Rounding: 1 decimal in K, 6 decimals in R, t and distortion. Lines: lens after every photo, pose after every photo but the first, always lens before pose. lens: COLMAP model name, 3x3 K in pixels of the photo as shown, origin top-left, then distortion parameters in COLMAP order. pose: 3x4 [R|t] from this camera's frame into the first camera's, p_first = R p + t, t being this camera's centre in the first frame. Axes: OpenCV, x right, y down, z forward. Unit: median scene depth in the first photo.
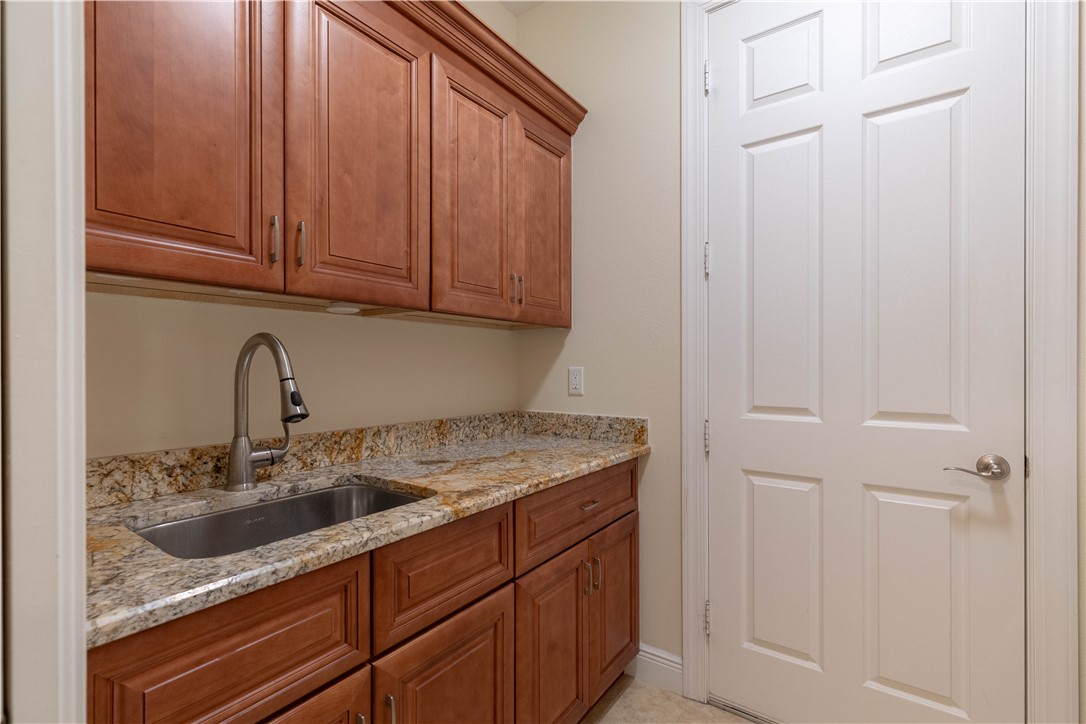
lens RADIAL K [[489.1, 0, 511.4], [0, 489.1, 364.4], [0, 0, 1]] dist [0.010298, -0.001886]
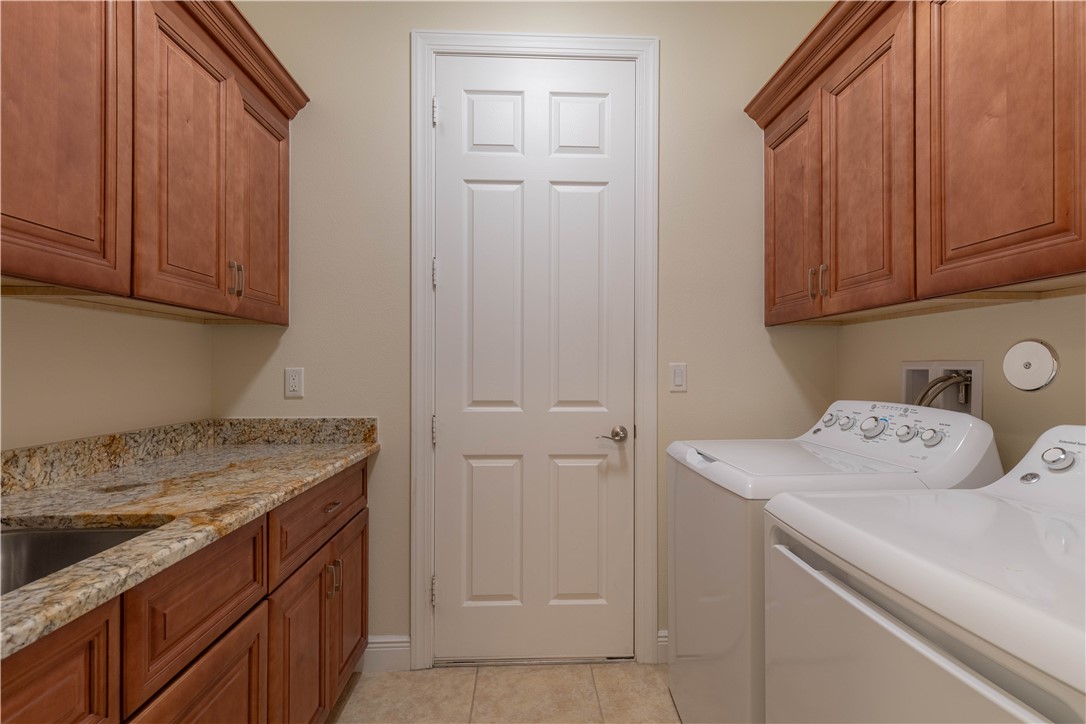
lens RADIAL K [[489.1, 0, 530.0], [0, 489.1, 363.1], [0, 0, 1]] dist [0.010298, -0.001886]
pose [[0.796674, 0.008352, 0.604351, -0.126052], [-0.005431, 0.999963, -0.006661, 0.000436], [-0.604384, 0.002024, 0.796690, -0.033718]]
